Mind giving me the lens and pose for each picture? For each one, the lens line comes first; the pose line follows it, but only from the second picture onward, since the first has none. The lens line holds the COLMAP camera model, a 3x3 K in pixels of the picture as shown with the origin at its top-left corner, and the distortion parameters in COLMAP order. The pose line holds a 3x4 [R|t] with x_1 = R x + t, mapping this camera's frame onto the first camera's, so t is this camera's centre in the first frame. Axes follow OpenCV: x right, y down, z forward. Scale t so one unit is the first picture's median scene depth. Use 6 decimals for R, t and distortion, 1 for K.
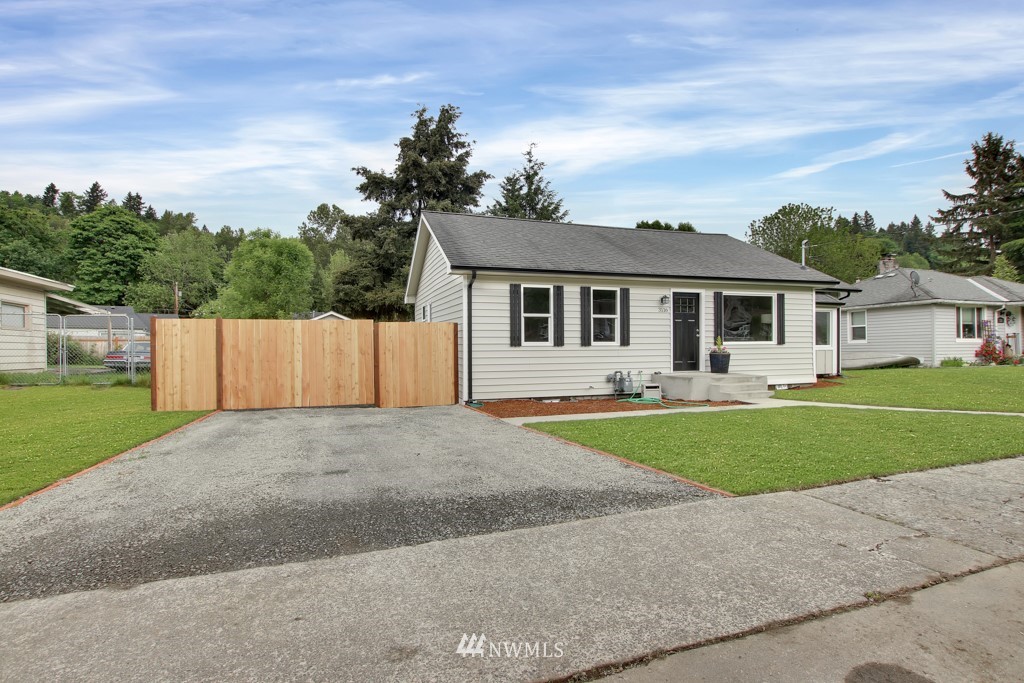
lens RADIAL K [[504.6, 0, 508.1], [0, 504.6, 345.6], [0, 0, 1]] dist [-0.028634, 0.000763]
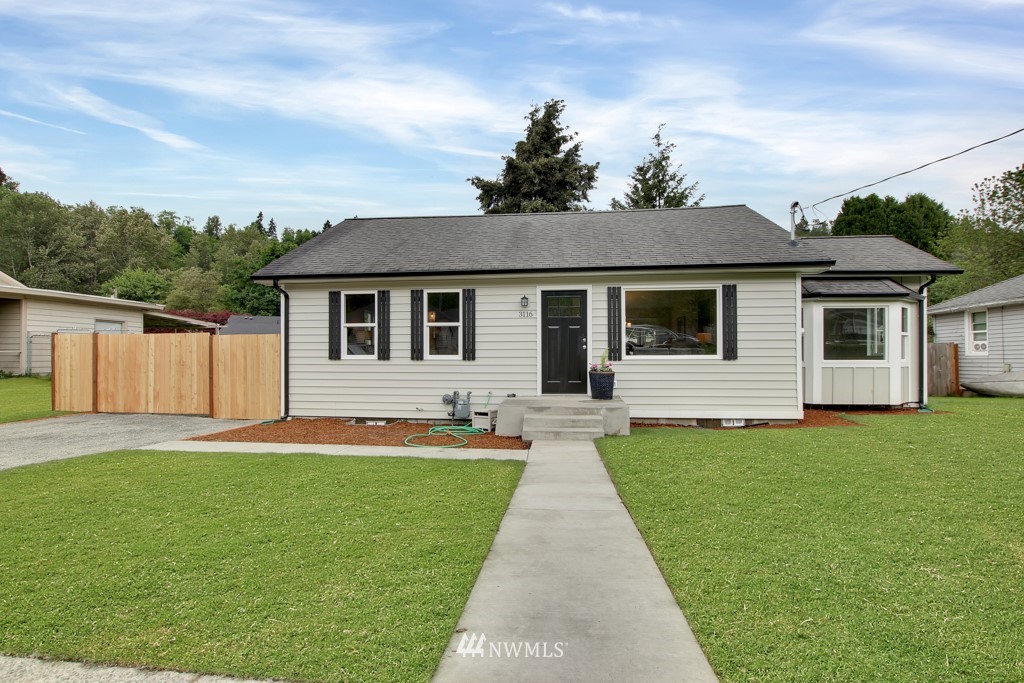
lens RADIAL K [[527.6, 0, 507.6], [0, 527.6, 344.3], [0, 0, 1]] dist [-0.030169, 0.000159]
pose [[0.901722, -0.003718, -0.432300, 0.655936], [-0.005510, 0.999783, -0.020093, -0.008225], [0.432281, 0.020501, 0.901506, 0.262485]]
